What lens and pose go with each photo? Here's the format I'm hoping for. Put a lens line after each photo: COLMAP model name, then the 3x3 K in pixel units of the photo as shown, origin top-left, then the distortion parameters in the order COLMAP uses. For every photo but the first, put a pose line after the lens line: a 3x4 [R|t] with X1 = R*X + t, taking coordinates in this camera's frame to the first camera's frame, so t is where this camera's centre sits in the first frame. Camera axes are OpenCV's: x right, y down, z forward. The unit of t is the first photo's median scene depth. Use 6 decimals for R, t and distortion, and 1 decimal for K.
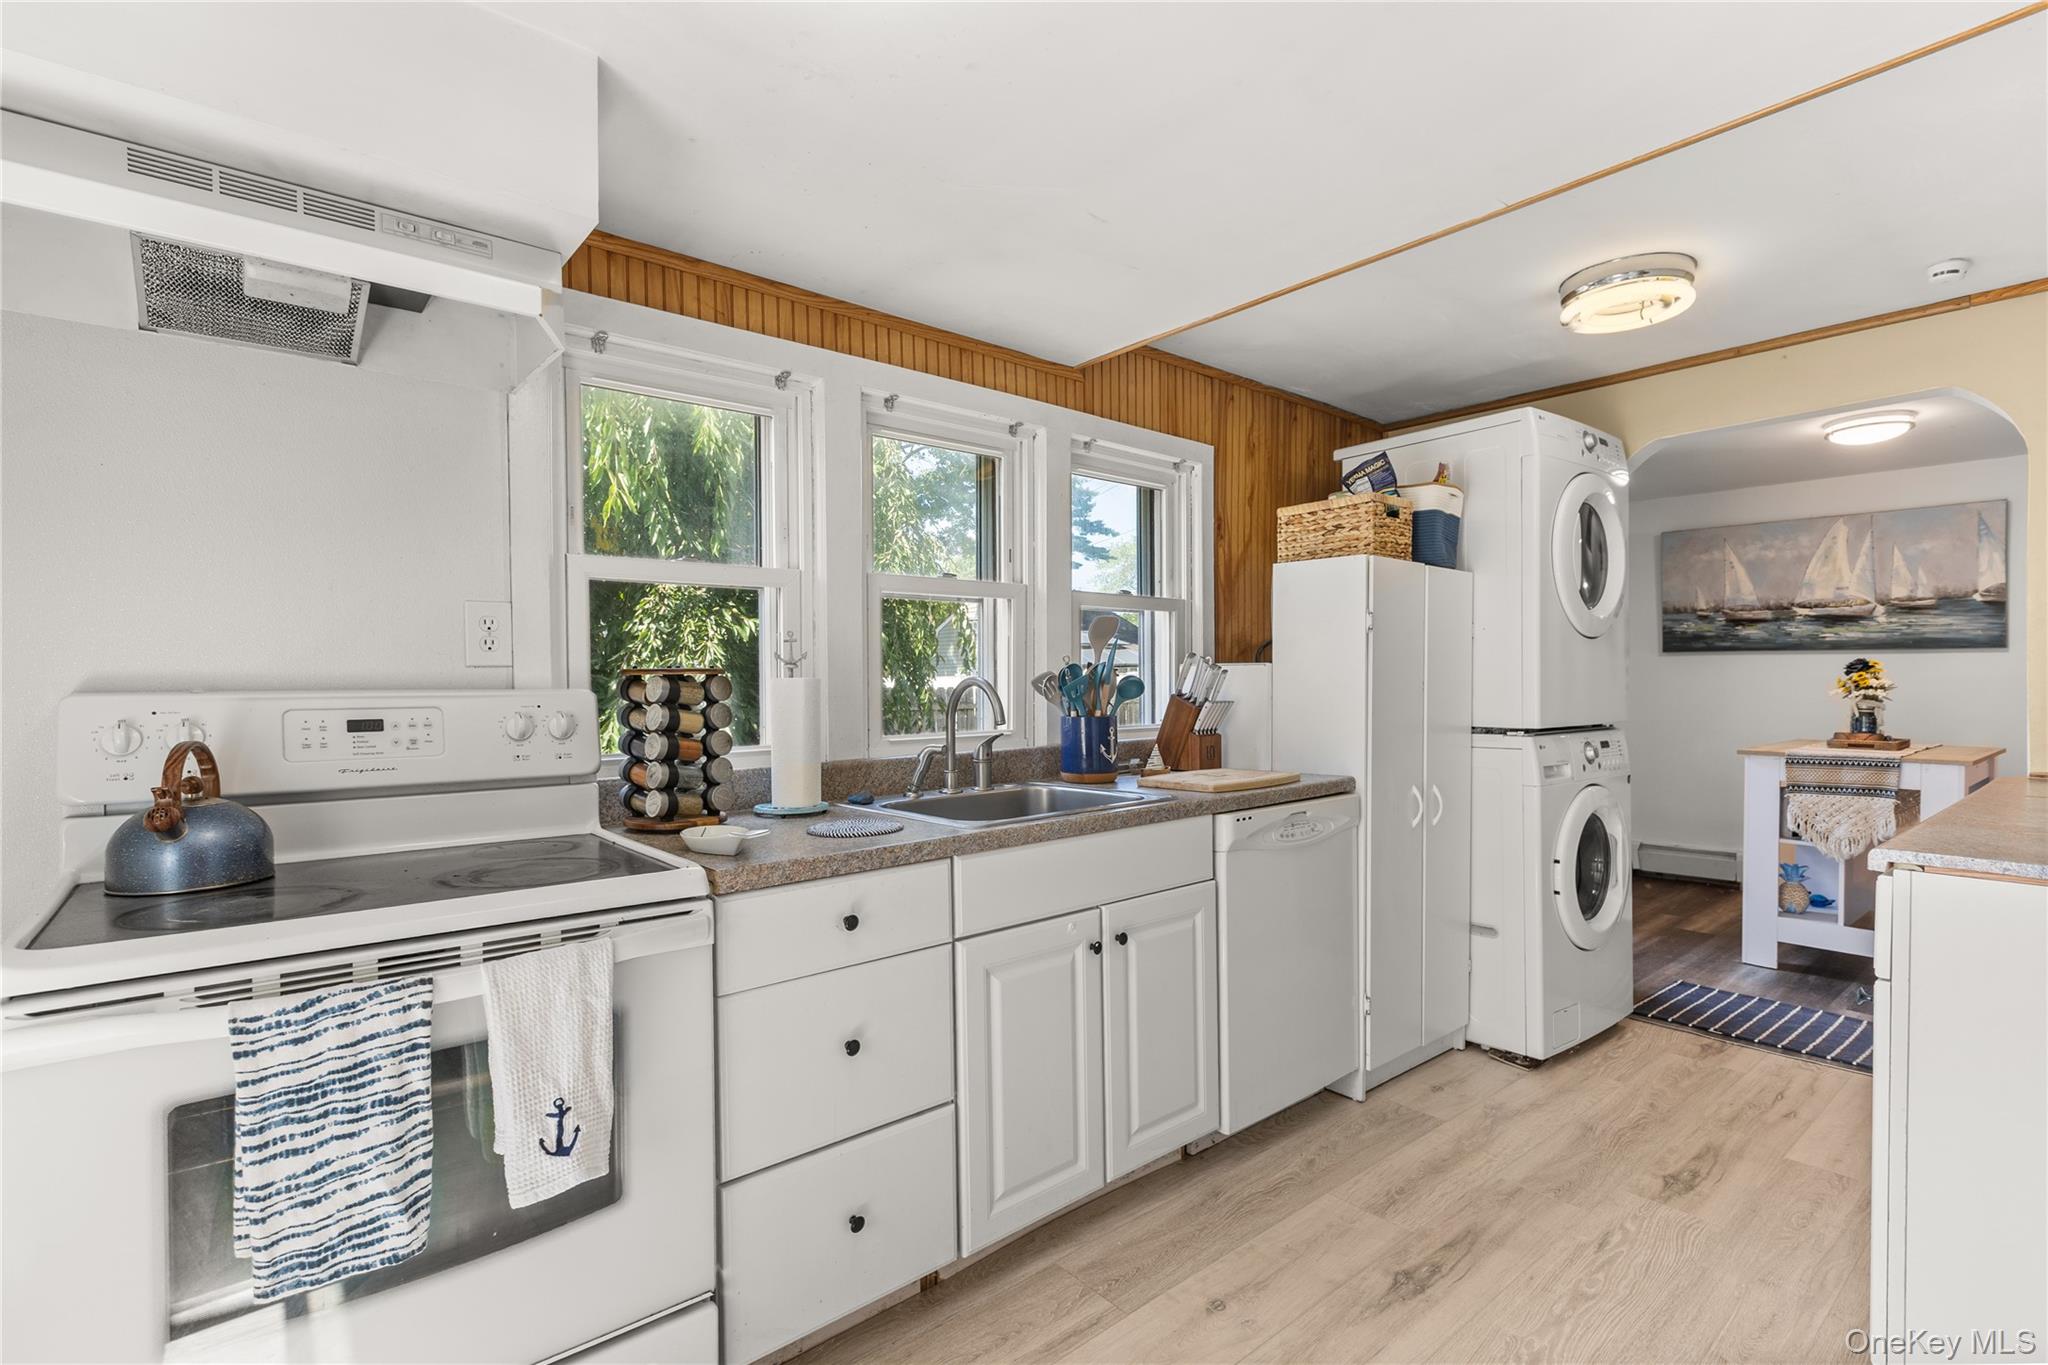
lens RADIAL K [[947.2, 0, 1029.2], [0, 947.2, 683.7], [0, 0, 1]] dist [0.001673, 0.000587]
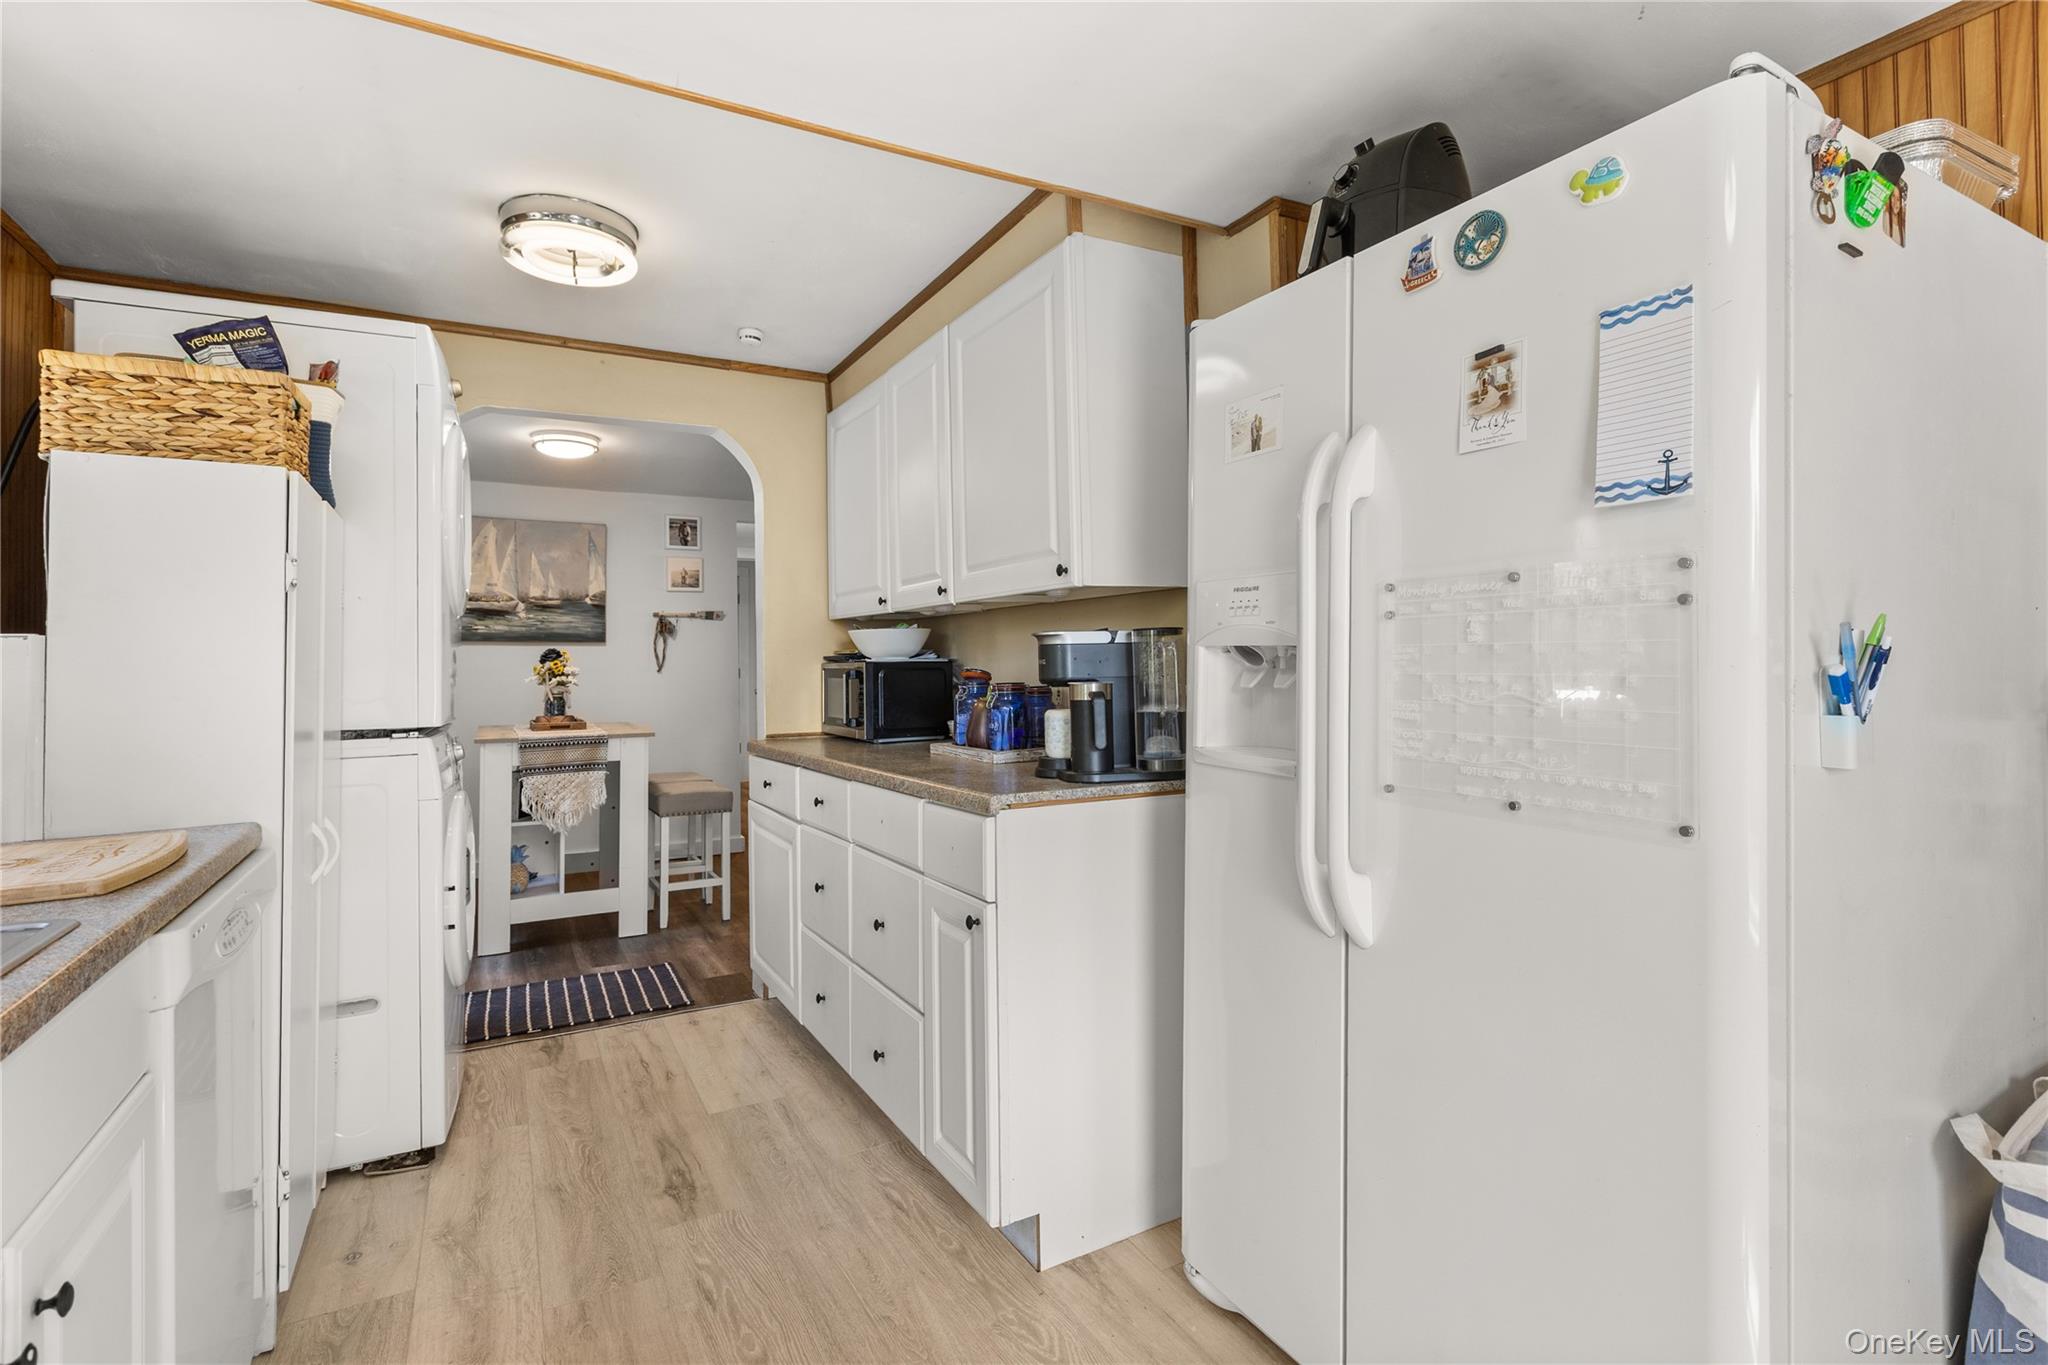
lens RADIAL K [[947.2, 0, 1030.7], [0, 947.2, 638.6], [0, 0, 1]] dist [0.001673, 0.000587]
pose [[0.208241, 0.025307, 0.977750, -0.114676], [0.015530, 0.999454, -0.029176, 0.003421], [-0.977954, 0.021260, 0.207735, 0.271529]]
